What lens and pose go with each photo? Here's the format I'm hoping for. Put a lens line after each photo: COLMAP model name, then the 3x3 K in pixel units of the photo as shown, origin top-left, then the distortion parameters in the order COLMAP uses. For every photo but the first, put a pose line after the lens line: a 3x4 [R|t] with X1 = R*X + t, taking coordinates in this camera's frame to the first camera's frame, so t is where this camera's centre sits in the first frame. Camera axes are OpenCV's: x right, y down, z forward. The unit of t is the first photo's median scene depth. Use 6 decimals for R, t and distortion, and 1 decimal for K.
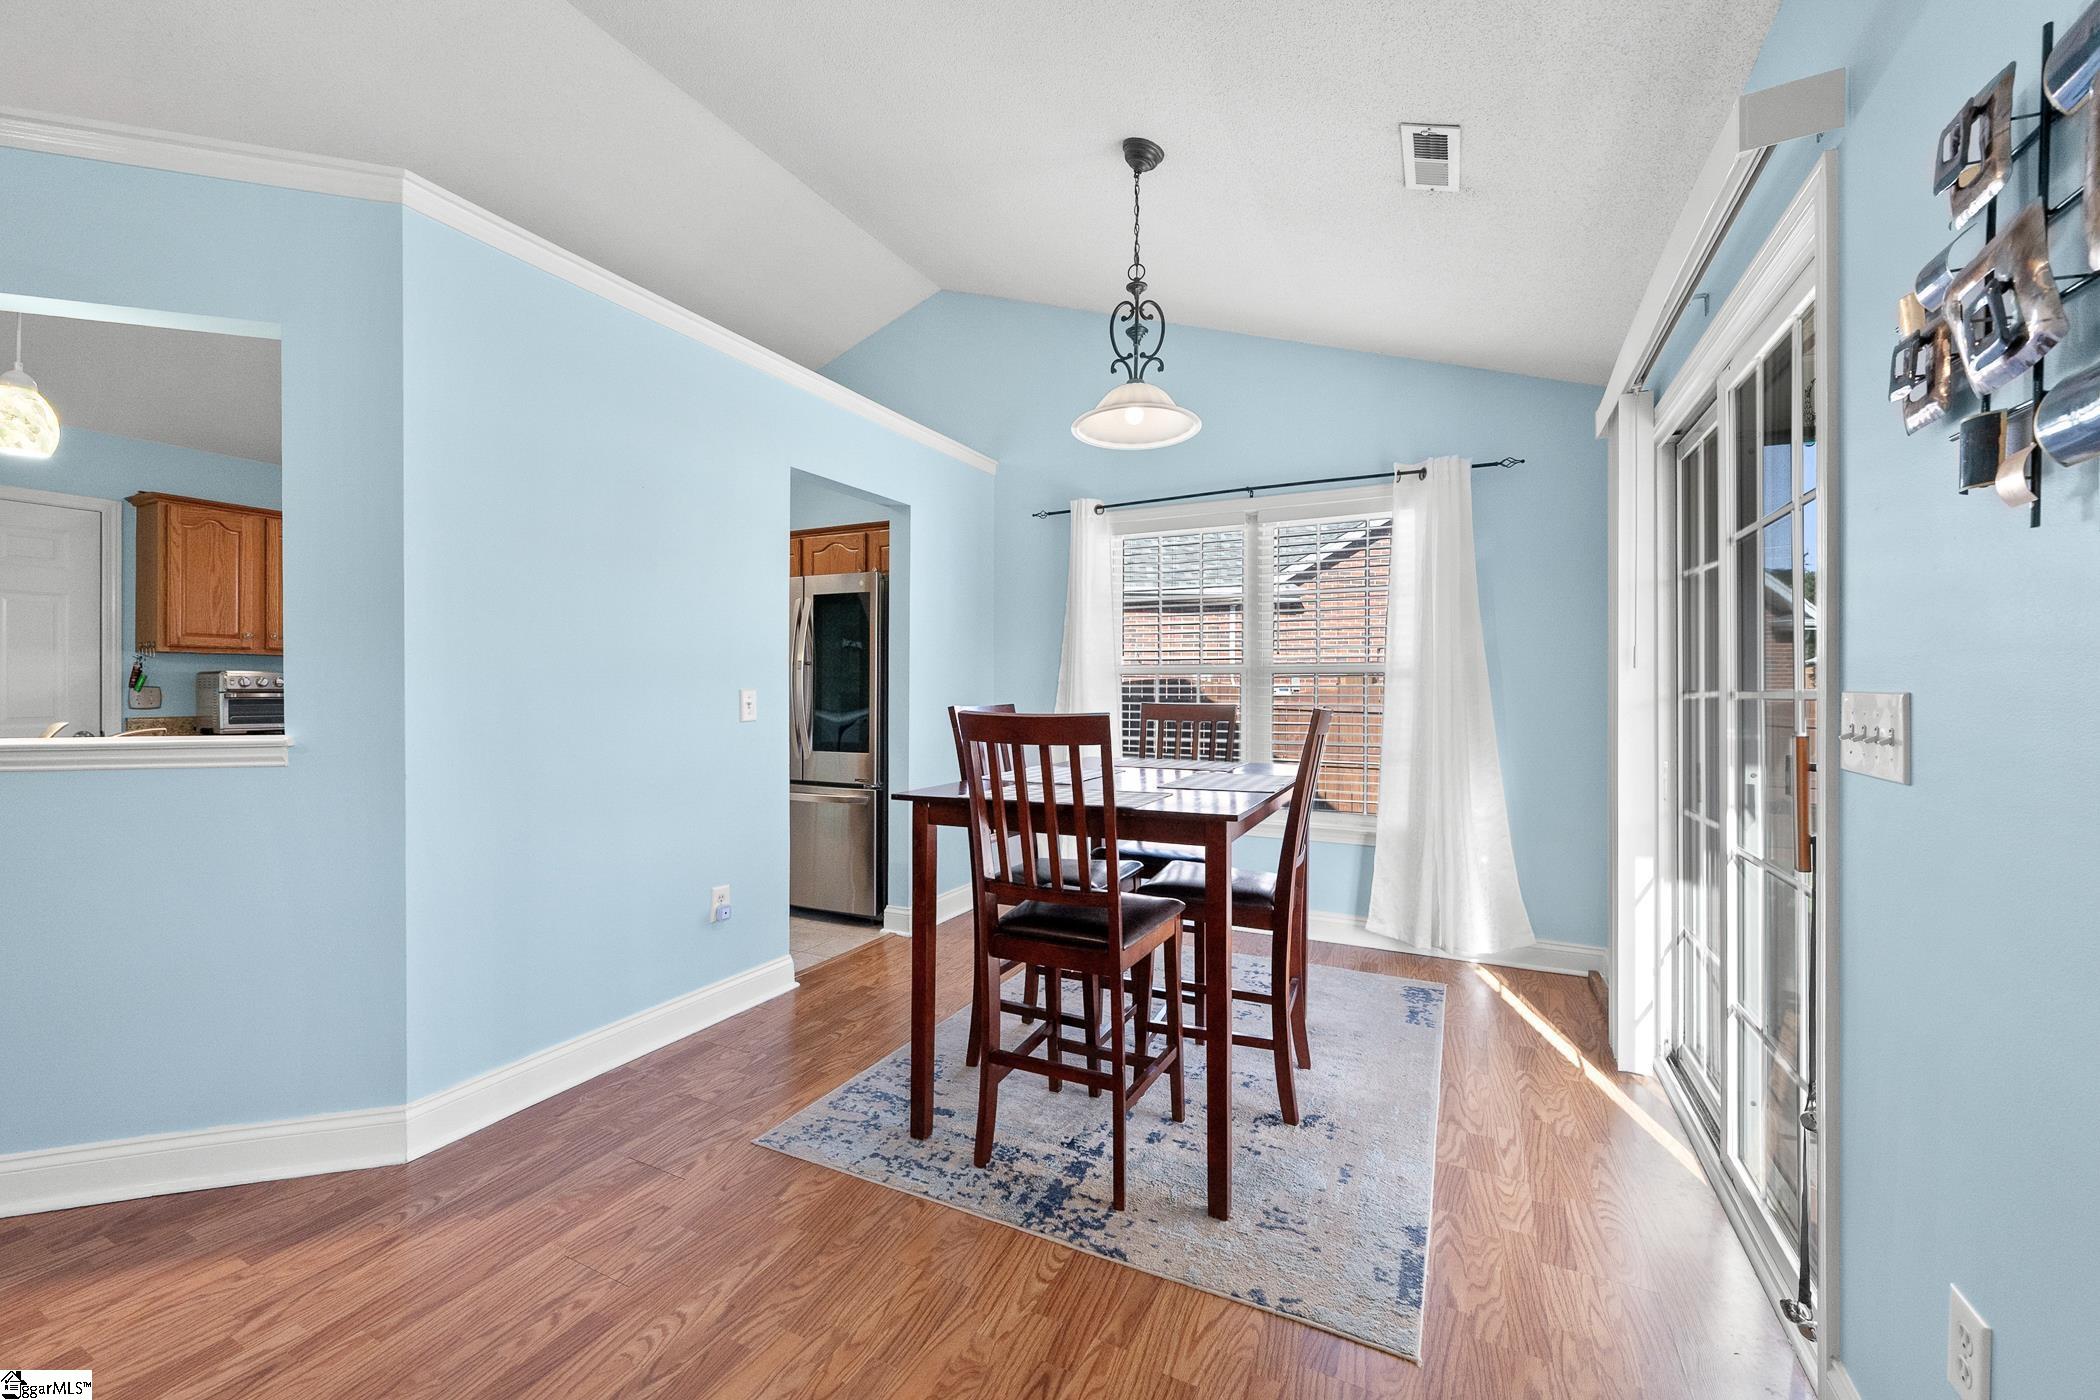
lens RADIAL K [[832.6, 0, 1050.0], [0, 832.6, 700.0], [0, 0, 1]] dist [0.000097, -0.000102]
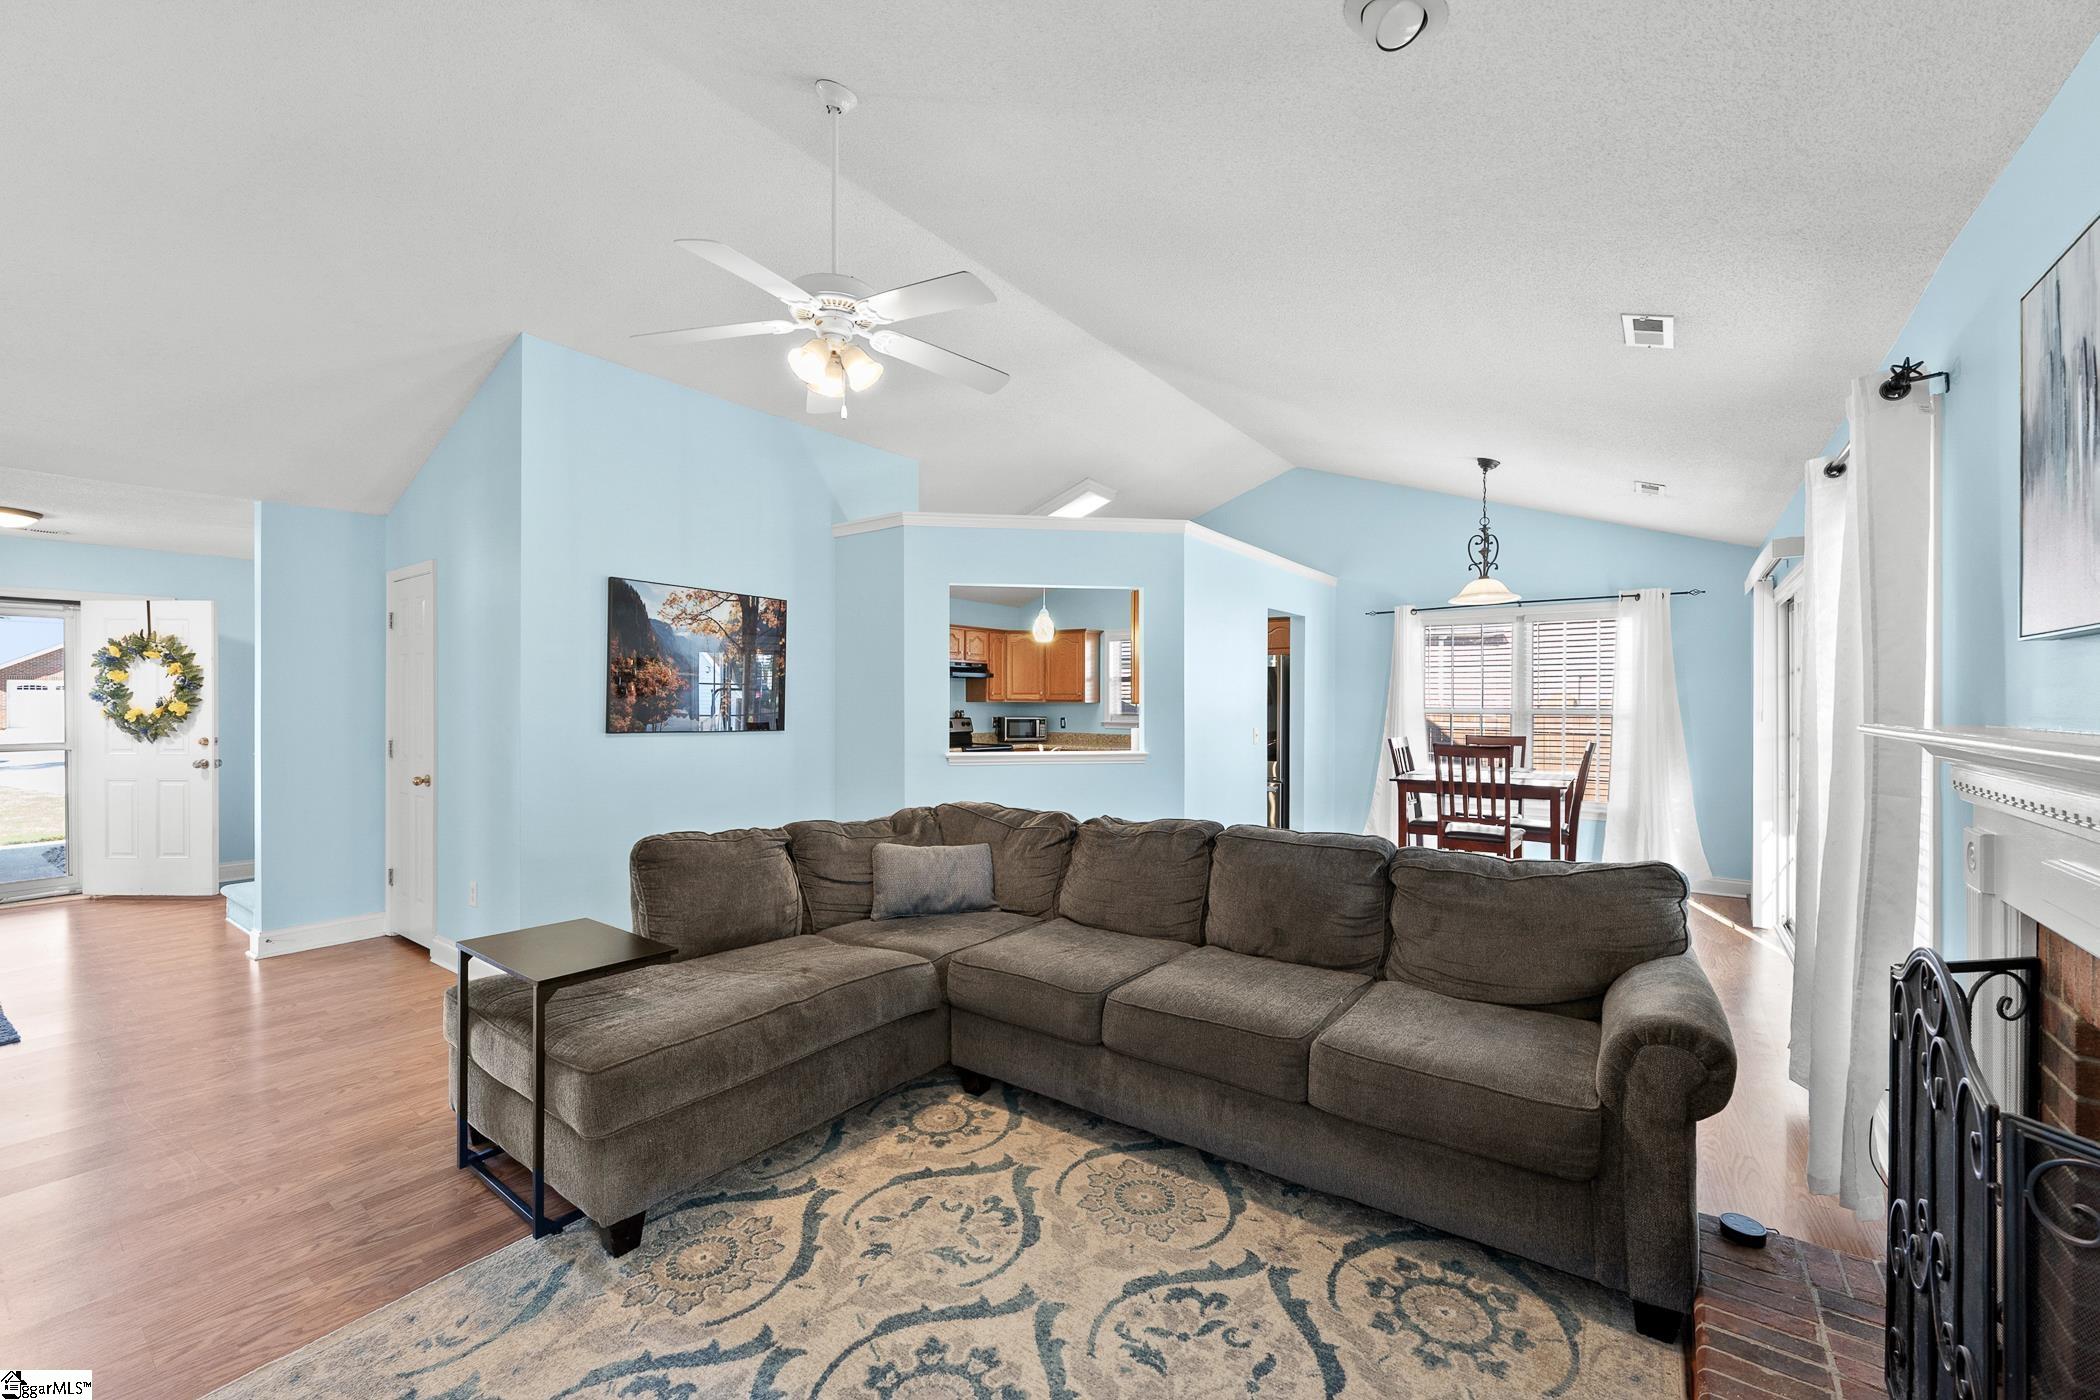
lens RADIAL K [[833.0, 0, 1048.0], [0, 833.0, 706.4], [0, 0, 1]] dist [0.000102, 0.000274]
pose [[0.986559, 0.000629, -0.163407, -0.591394], [-0.000230, 0.999997, 0.002460, -0.076657], [0.163408, -0.002389, 0.986556, -1.118173]]
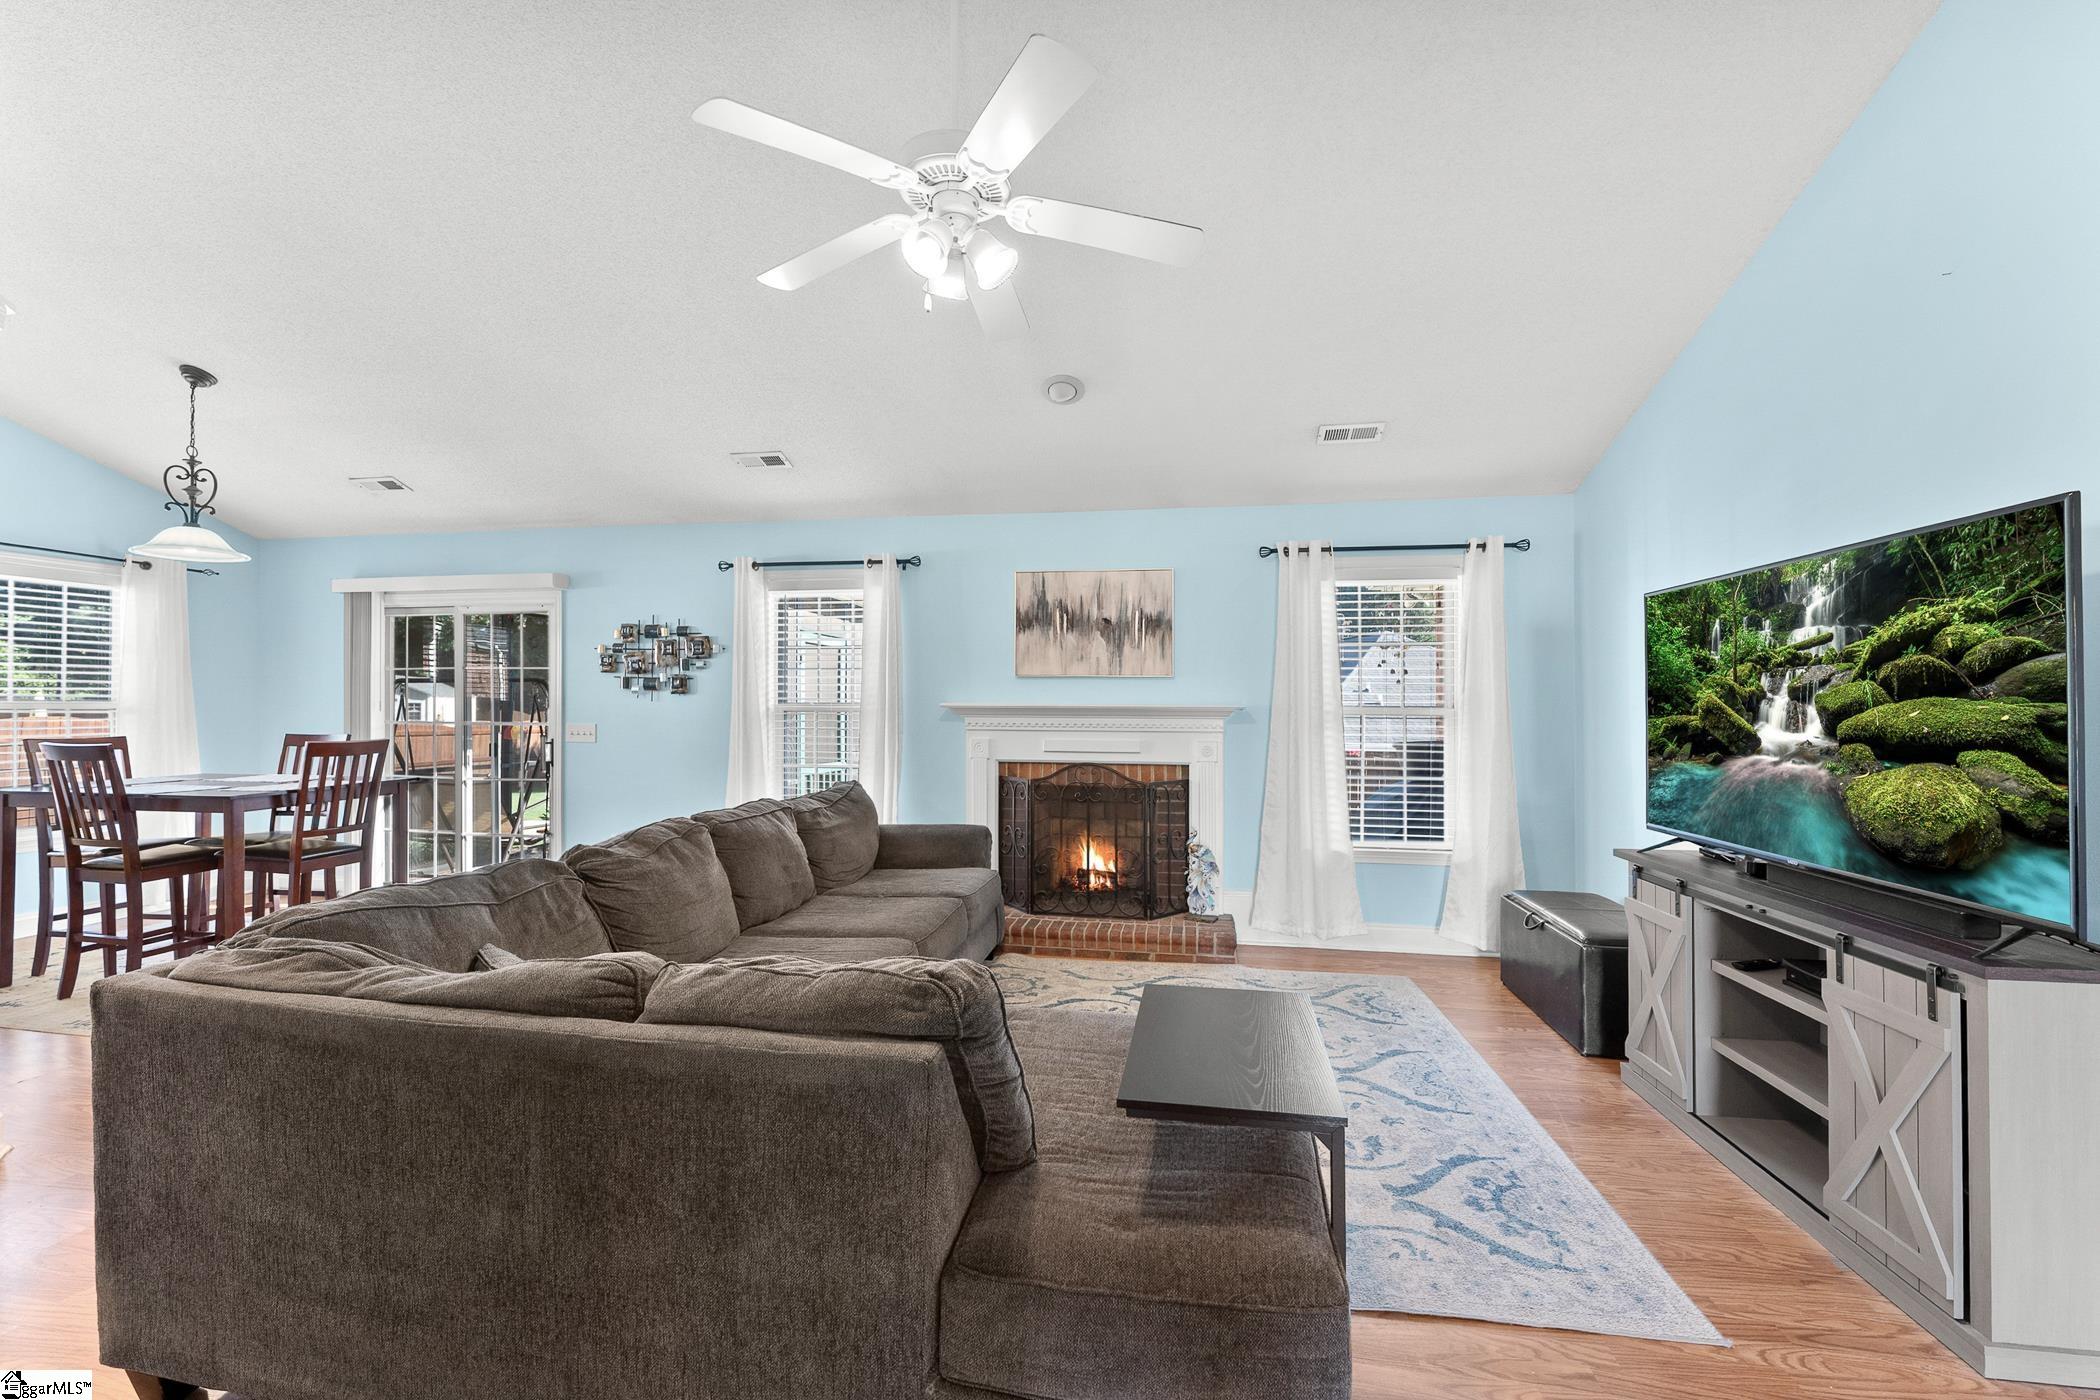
lens RADIAL K [[833.0, 0, 1048.0], [0, 833.0, 706.4], [0, 0, 1]] dist [0.000102, 0.000274]
pose [[-0.283006, 0.004372, 0.959108, -1.752339], [-0.003646, 0.999977, -0.005634, -0.048373], [-0.959111, -0.005092, -0.282984, -0.060816]]
